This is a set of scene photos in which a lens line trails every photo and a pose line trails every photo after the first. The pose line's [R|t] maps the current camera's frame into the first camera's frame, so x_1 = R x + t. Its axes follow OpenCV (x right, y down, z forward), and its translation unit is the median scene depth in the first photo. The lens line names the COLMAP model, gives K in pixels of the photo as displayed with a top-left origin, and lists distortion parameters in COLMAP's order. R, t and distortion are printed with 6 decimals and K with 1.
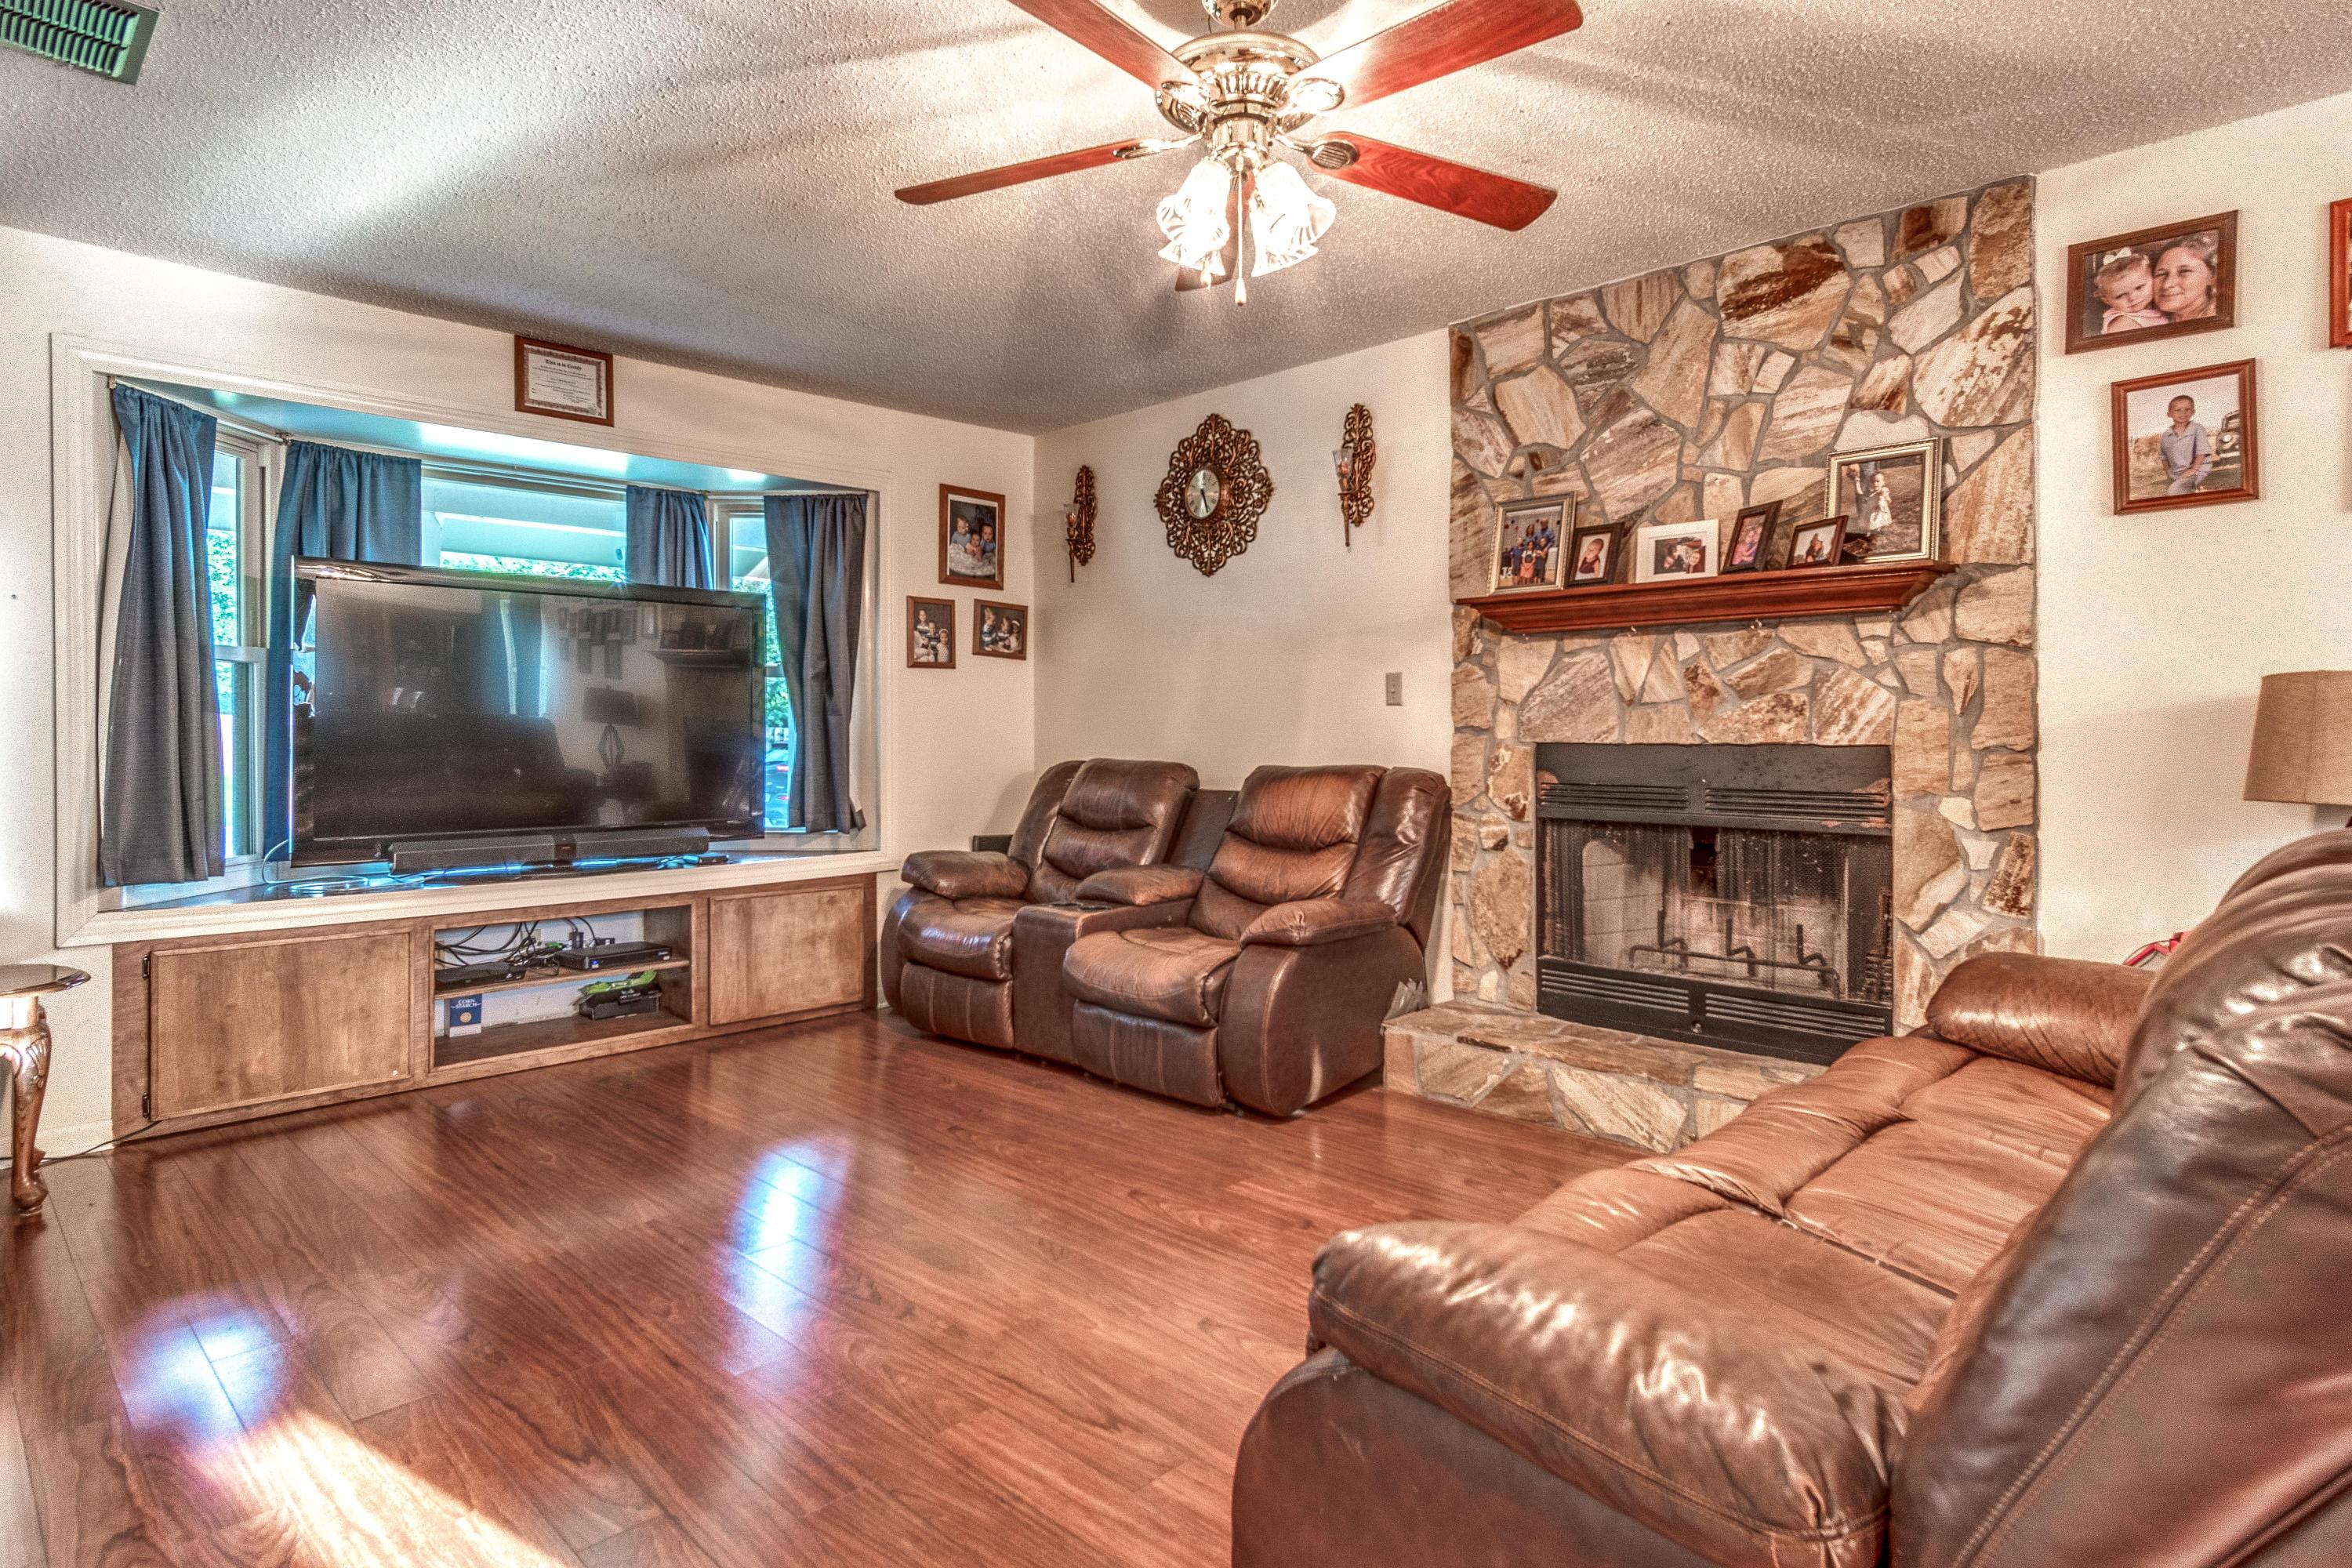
lens RADIAL K [[1239.4, 0, 1180.8], [0, 1239.4, 727.6], [0, 0, 1]] dist [0.009008, 0.004838]
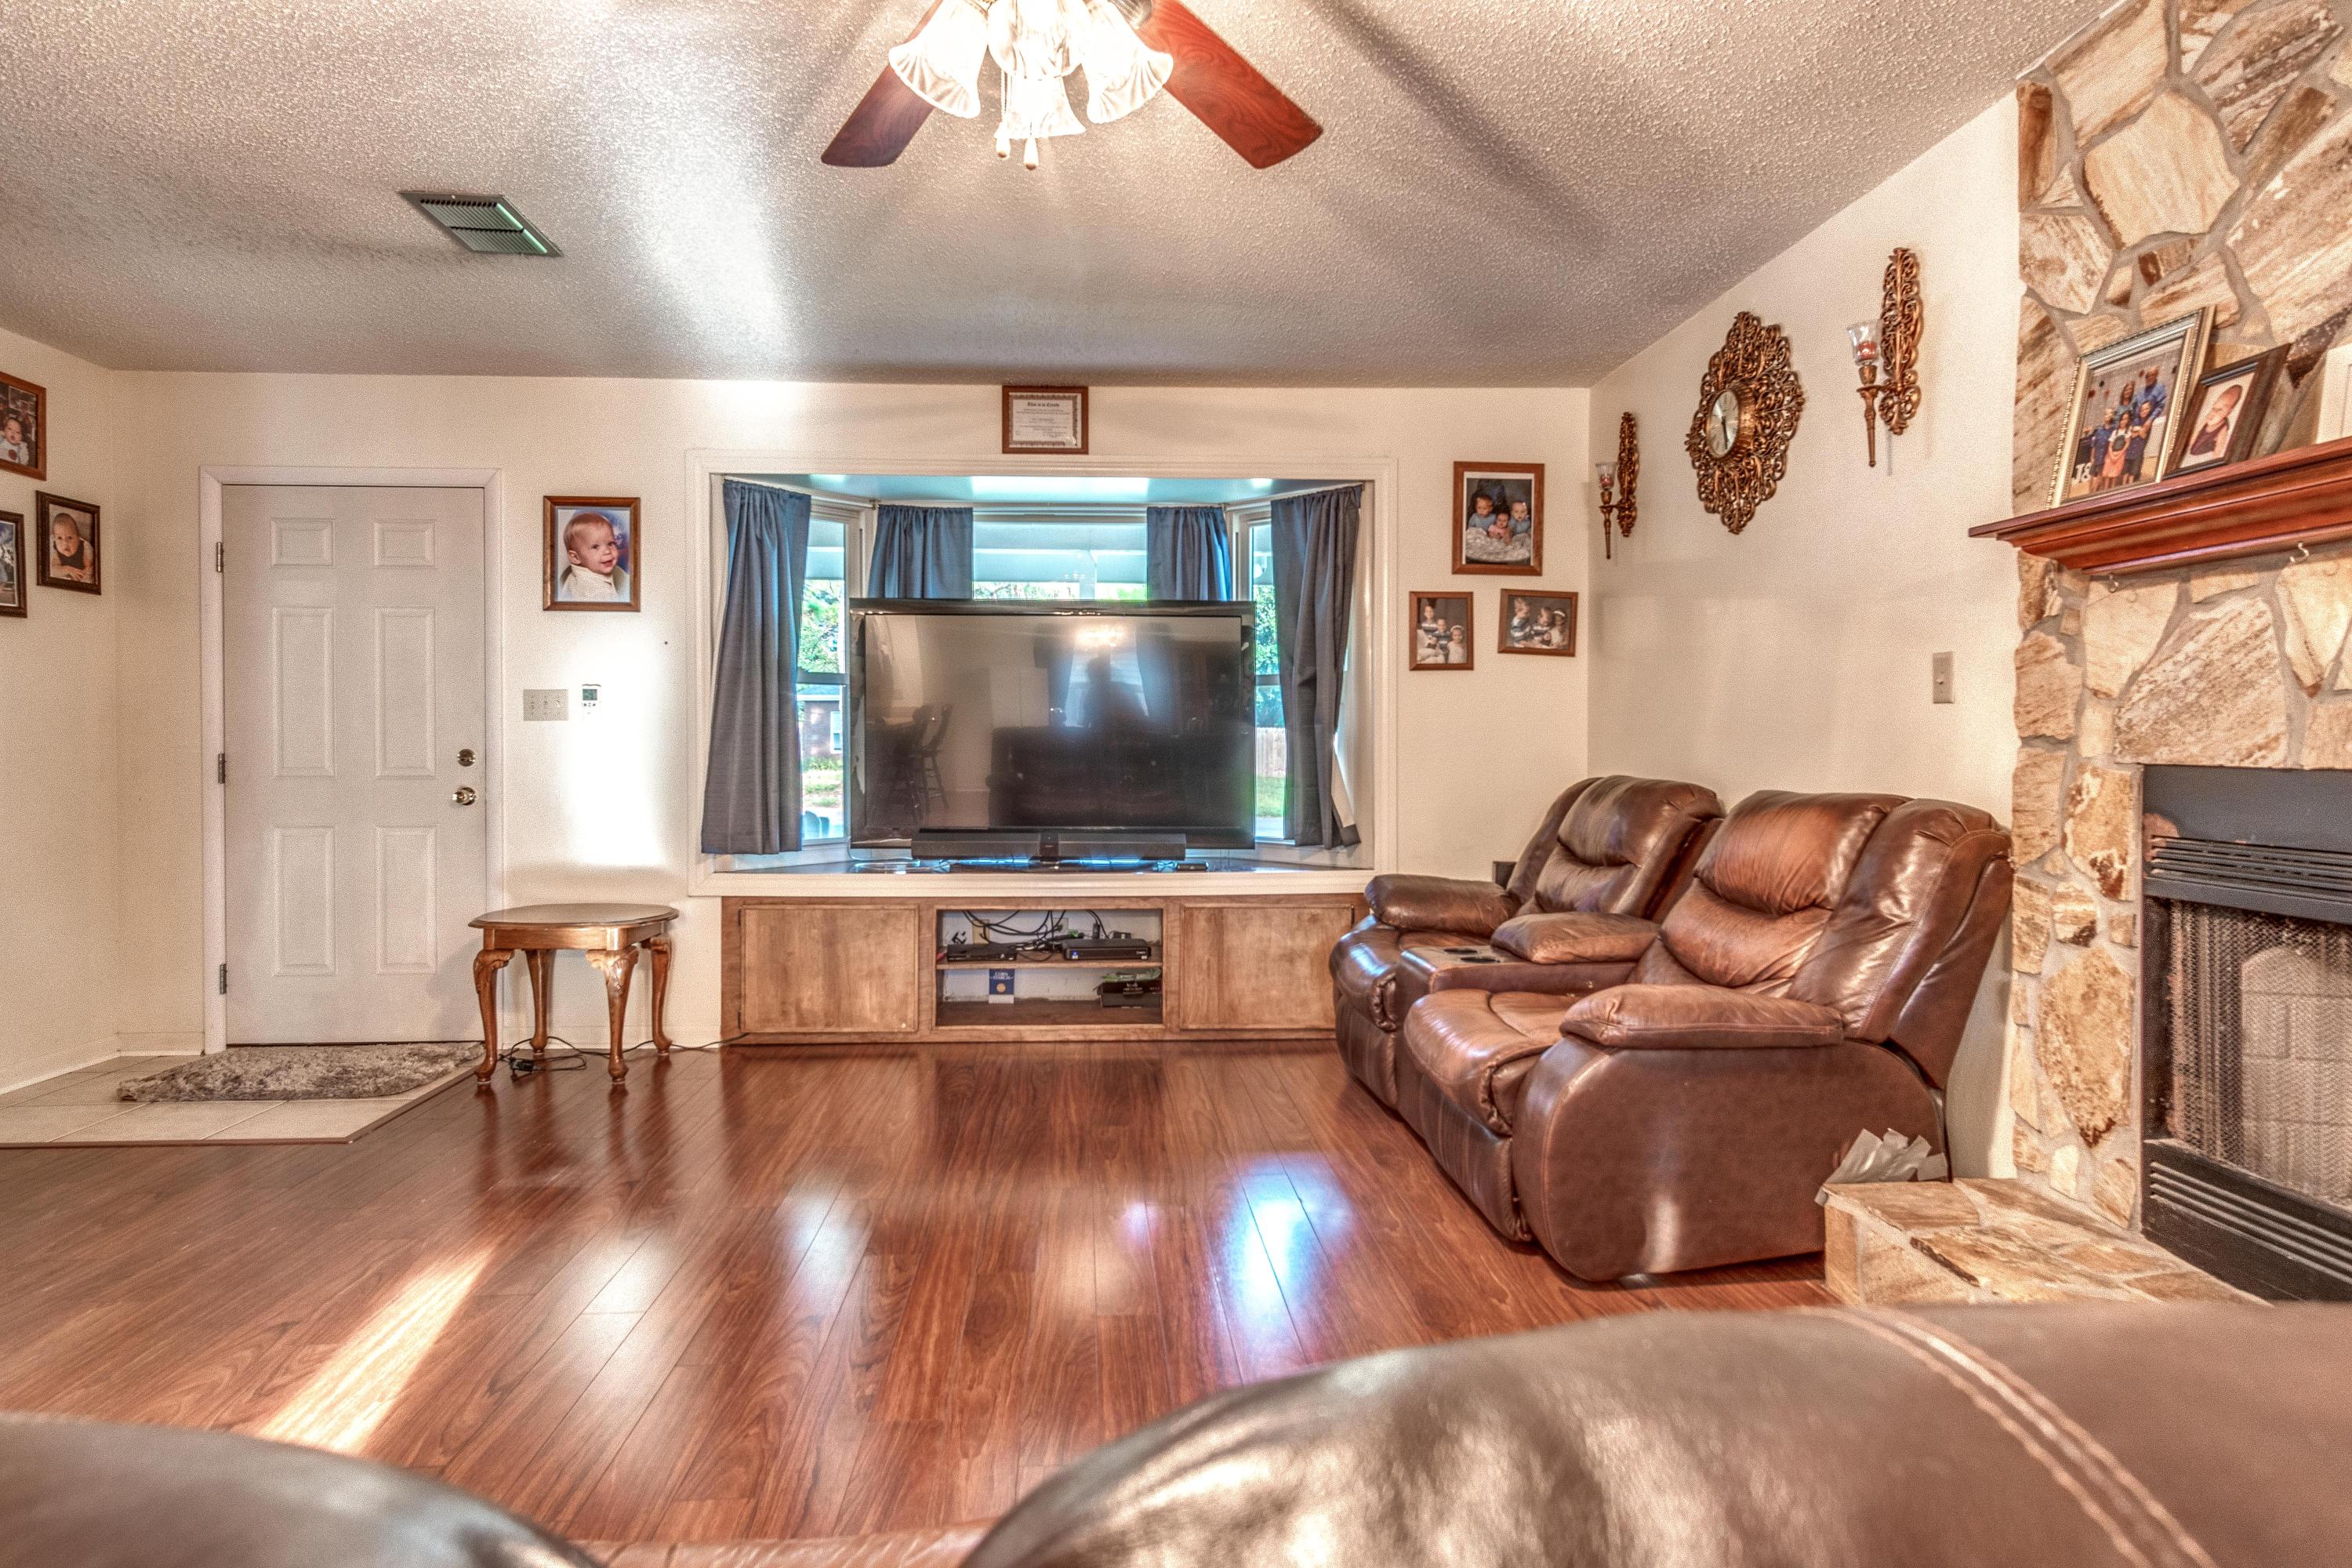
lens RADIAL K [[1239.4, 0, 1172.9], [0, 1239.4, 752.4], [0, 0, 1]] dist [0.009008, 0.004838]
pose [[0.747245, 0.009457, -0.664481, 0.325361], [-0.000939, 0.999913, 0.013174, -0.000424], [0.664548, -0.009220, 0.747189, 0.265579]]
